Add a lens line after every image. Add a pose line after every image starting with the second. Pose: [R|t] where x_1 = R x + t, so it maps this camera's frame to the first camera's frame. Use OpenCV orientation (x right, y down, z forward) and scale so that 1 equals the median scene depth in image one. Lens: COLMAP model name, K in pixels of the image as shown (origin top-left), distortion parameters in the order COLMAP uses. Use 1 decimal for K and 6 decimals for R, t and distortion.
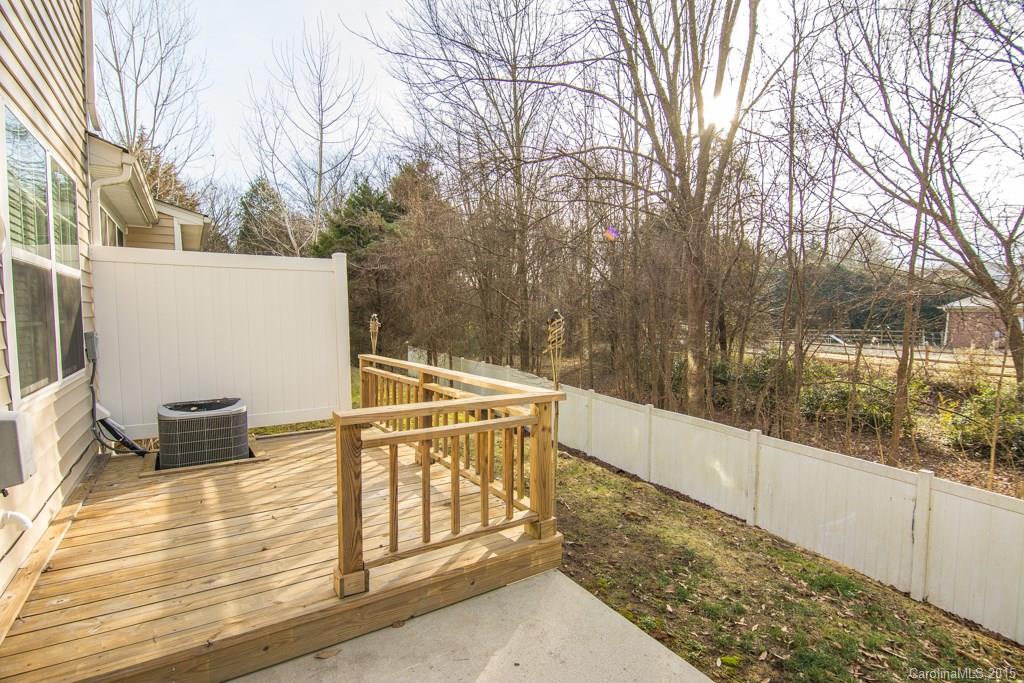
lens RADIAL K [[497.0, 0, 516.7], [0, 497.0, 342.7], [0, 0, 1]] dist [-0.000285, -0.013123]
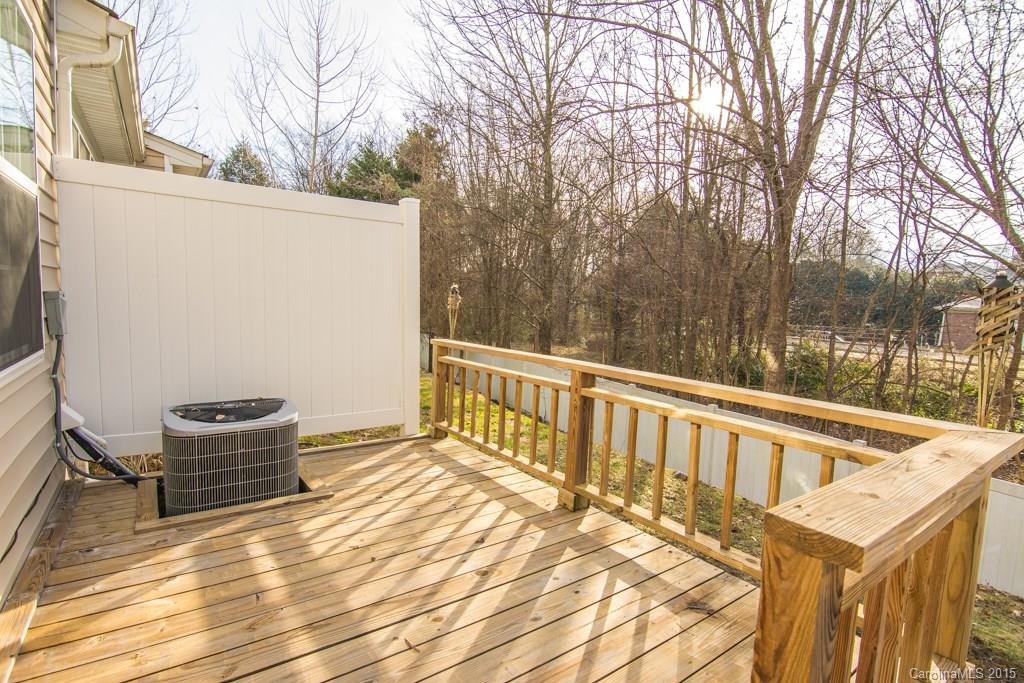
lens RADIAL K [[497.0, 0, 516.7], [0, 497.0, 342.7], [0, 0, 1]] dist [-0.000285, -0.013123]
pose [[0.998510, 0.032489, 0.043834, -0.293343], [-0.033701, 0.999062, 0.027208, 0.006916], [-0.042909, -0.028644, 0.998668, 0.339501]]
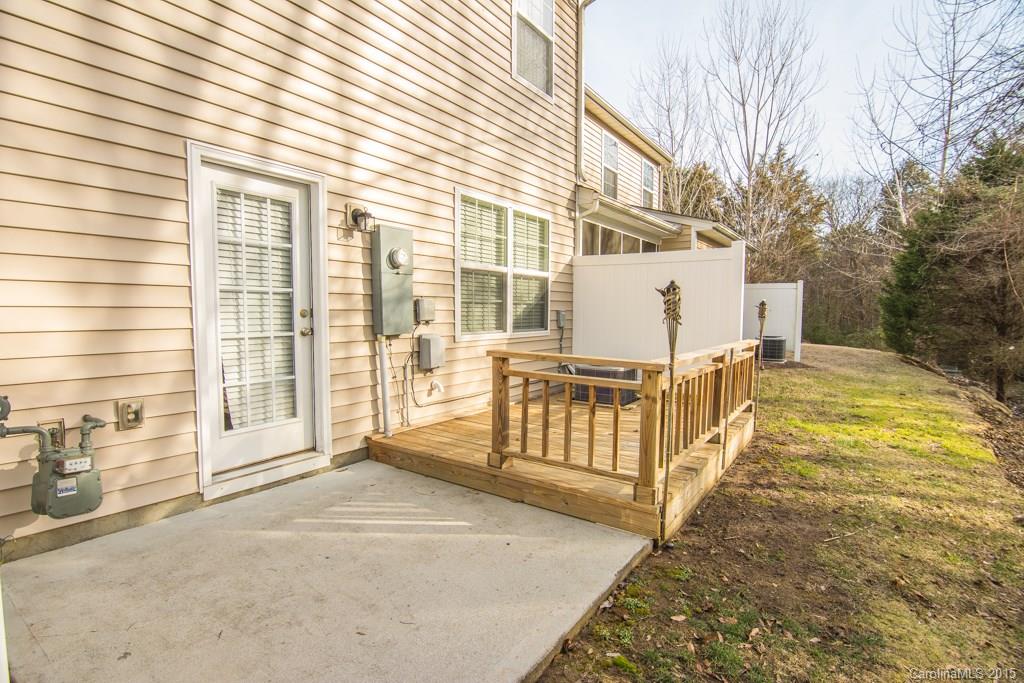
lens RADIAL K [[497.0, 0, 516.7], [0, 497.0, 342.7], [0, 0, 1]] dist [-0.000285, -0.013123]
pose [[0.375357, 0.065135, -0.924589, 0.590455], [-0.064563, 0.996942, 0.044022, 0.022890], [0.924629, 0.043170, 0.378414, 0.238699]]
